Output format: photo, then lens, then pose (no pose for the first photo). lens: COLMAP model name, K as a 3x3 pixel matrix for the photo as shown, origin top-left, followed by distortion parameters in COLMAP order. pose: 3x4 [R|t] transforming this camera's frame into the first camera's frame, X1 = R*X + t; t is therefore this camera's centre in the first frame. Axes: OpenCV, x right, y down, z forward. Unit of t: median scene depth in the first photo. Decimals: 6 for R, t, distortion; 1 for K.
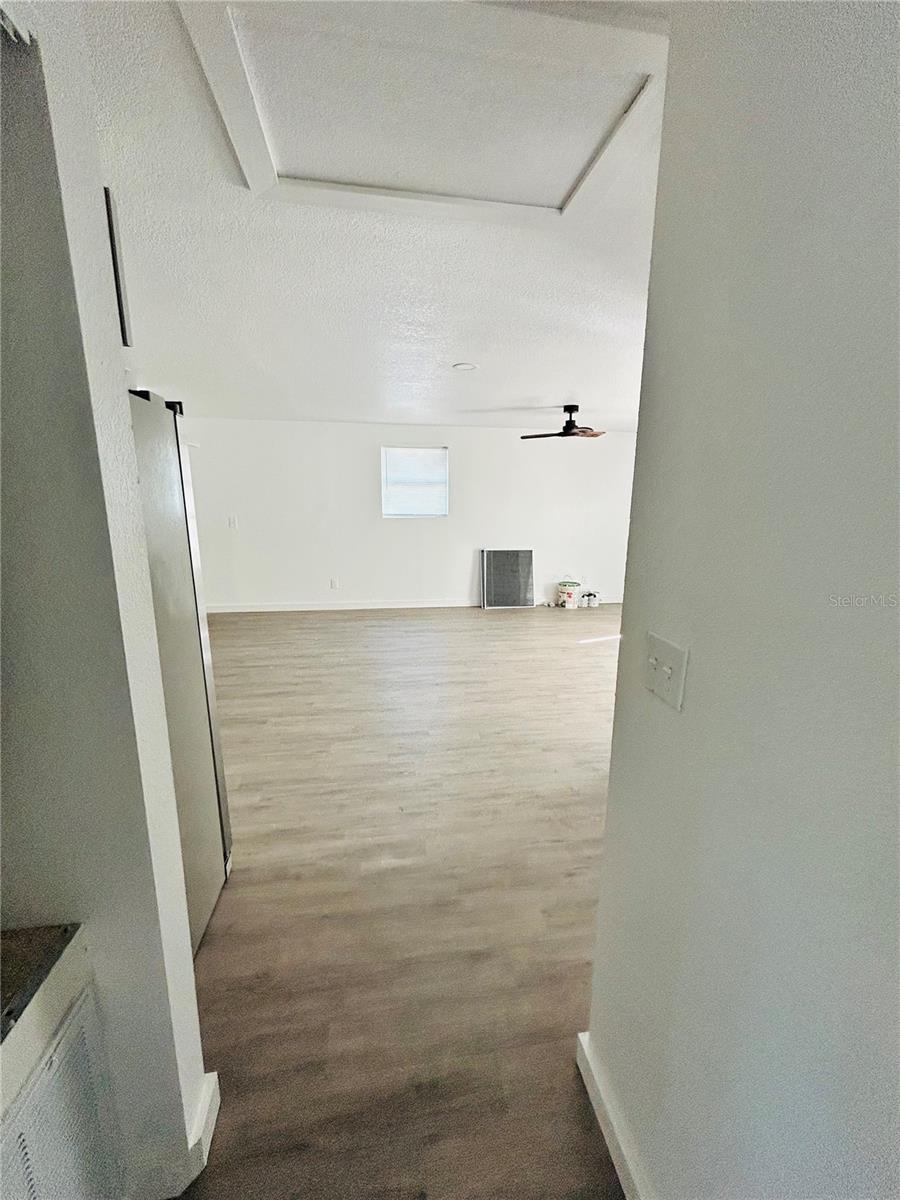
lens RADIAL K [[491.9, 0, 454.2], [0, 491.9, 602.3], [0, 0, 1]] dist [0.002742, 0.000158]
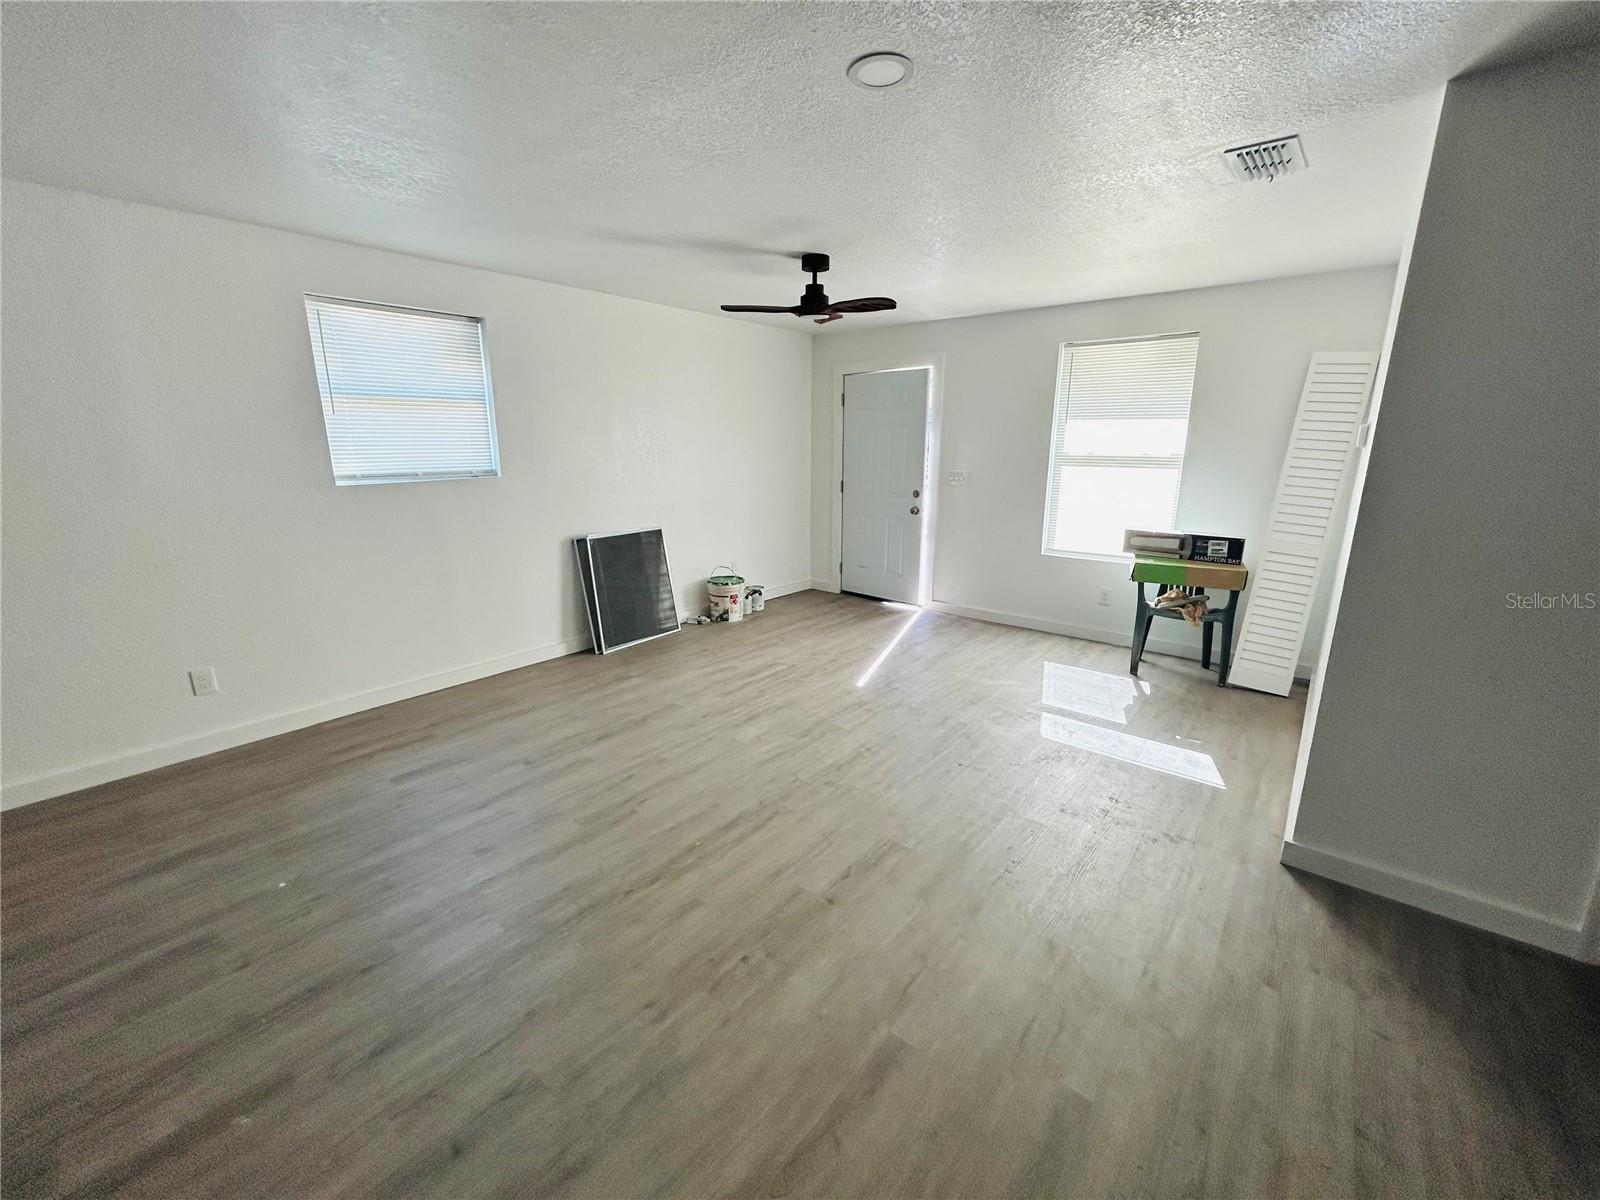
lens RADIAL K [[655.8, 0, 797.8], [0, 655.8, 593.7], [0, 0, 1]] dist [0.002742, 0.000158]
pose [[0.751008, -0.162184, 0.640065, -0.220377], [0.142342, 0.986339, 0.082912, -0.079164], [-0.644768, 0.028840, 0.763834, 0.371381]]
